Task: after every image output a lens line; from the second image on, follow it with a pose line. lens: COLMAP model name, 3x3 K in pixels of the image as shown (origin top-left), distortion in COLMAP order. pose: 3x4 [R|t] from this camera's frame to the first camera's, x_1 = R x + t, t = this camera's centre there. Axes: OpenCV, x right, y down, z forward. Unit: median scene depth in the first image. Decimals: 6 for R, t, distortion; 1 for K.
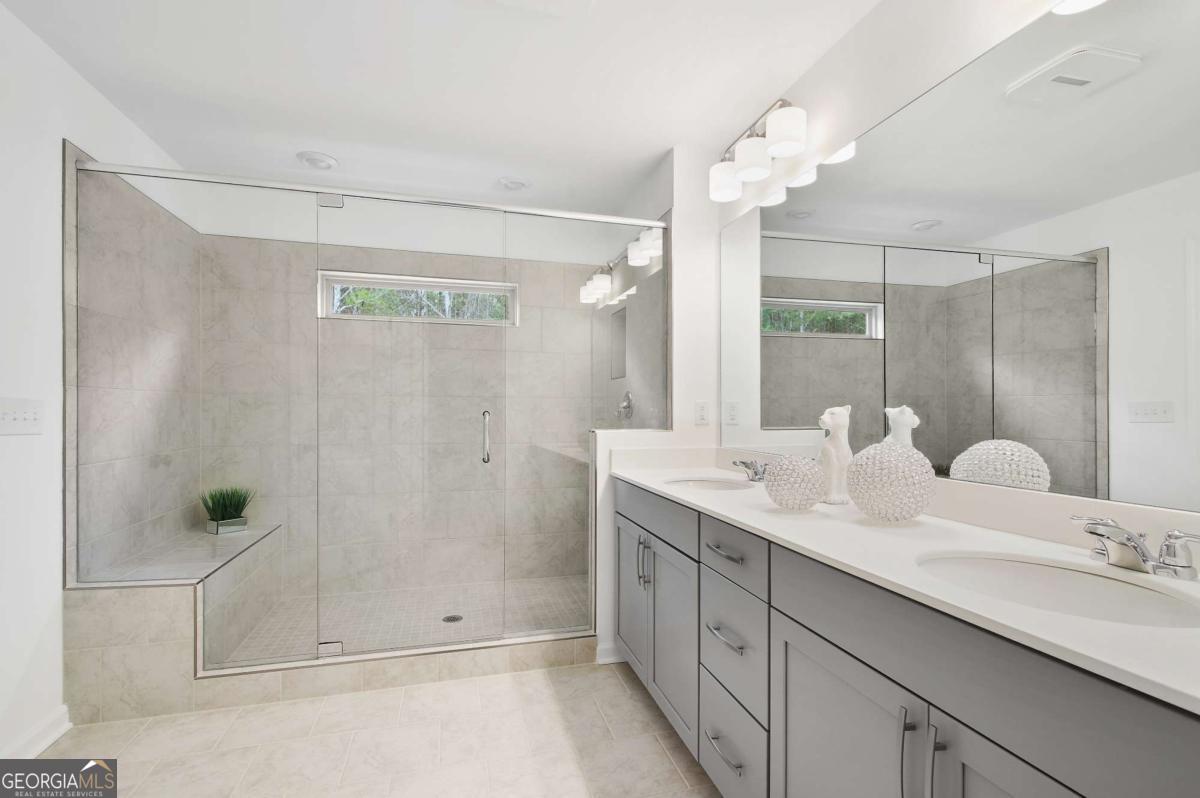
lens RADIAL K [[559.4, 0, 603.2], [0, 559.4, 405.5], [0, 0, 1]] dist [0.001065, 0.000281]
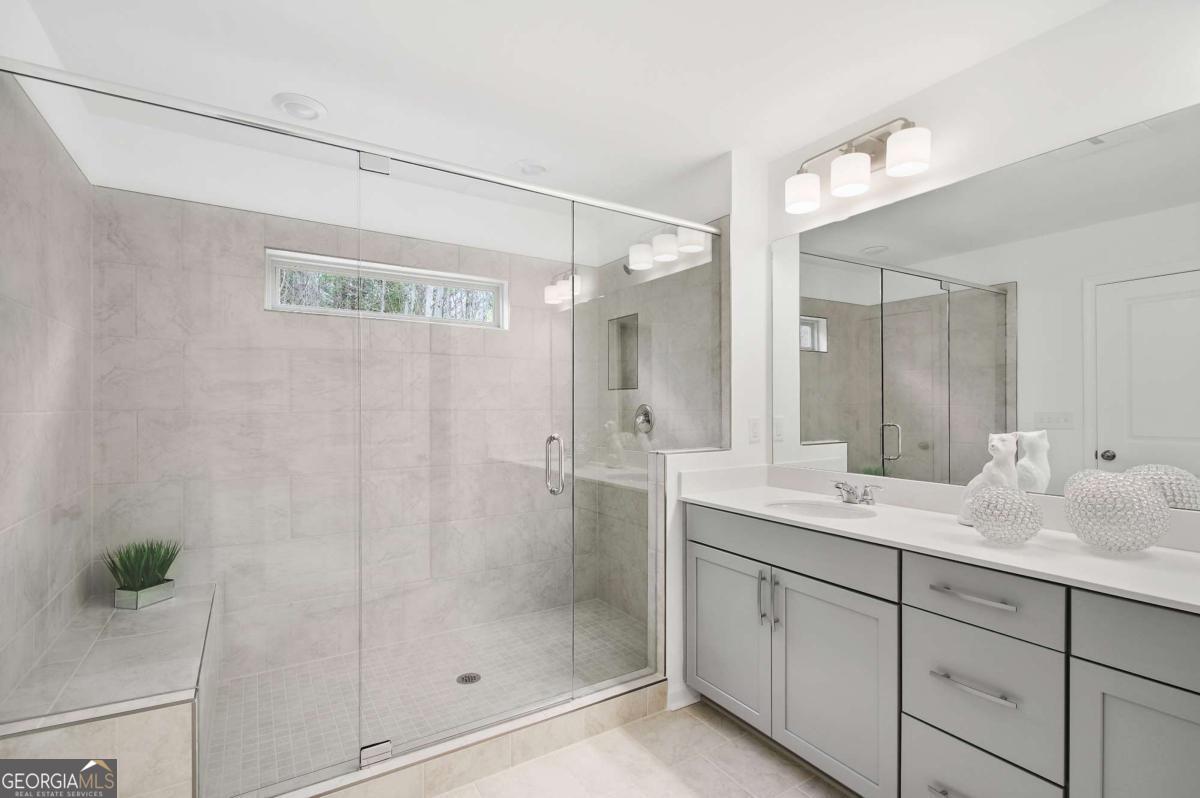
lens RADIAL K [[556.0, 0, 601.9], [0, 556.0, 402.8], [0, 0, 1]] dist [-0.000971, -0.000909]
pose [[0.957342, -0.001997, 0.288951, -0.323022], [0.002318, 0.999997, -0.000767, -0.030354], [-0.288949, 0.001404, 0.957344, 0.147836]]
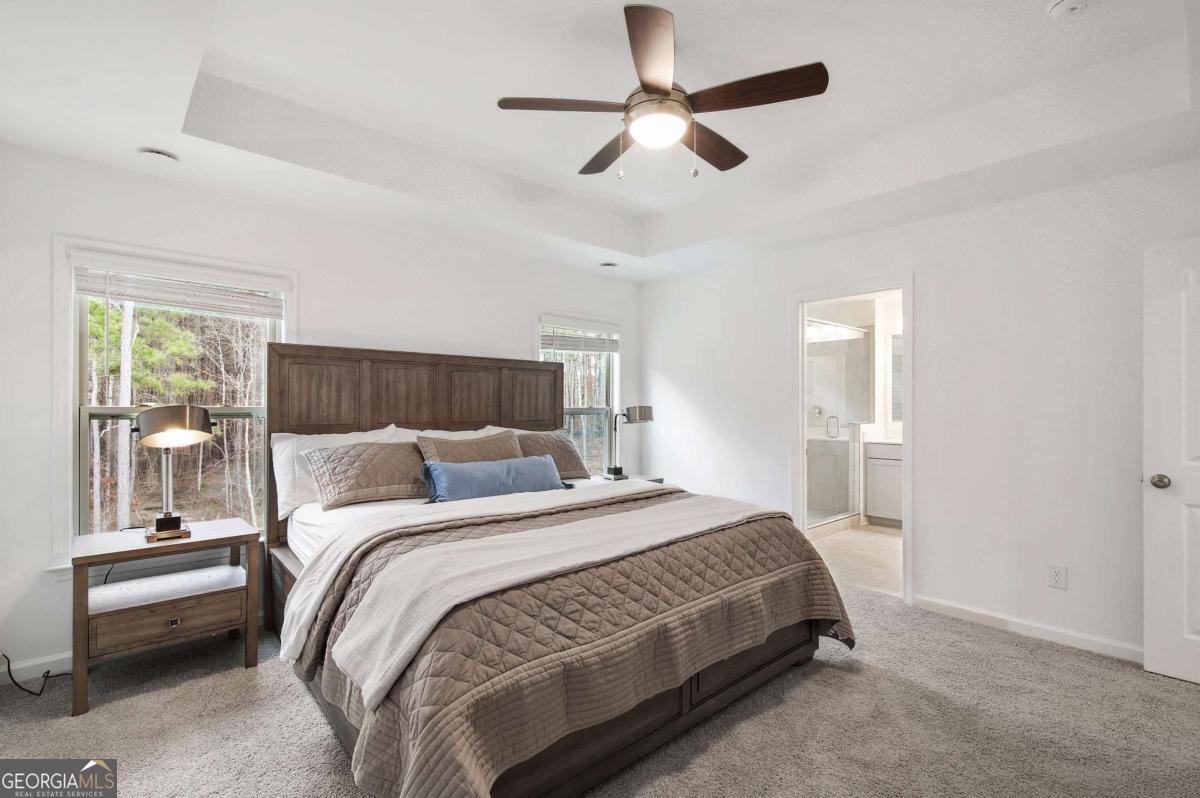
lens RADIAL K [[556.0, 0, 601.9], [0, 556.0, 402.8], [0, 0, 1]] dist [-0.000971, -0.000909]
pose [[0.893479, -0.000374, 0.449105, -1.703674], [0.002960, 0.999983, -0.005058, -0.024017], [-0.449096, 0.005848, 0.893465, -0.474693]]
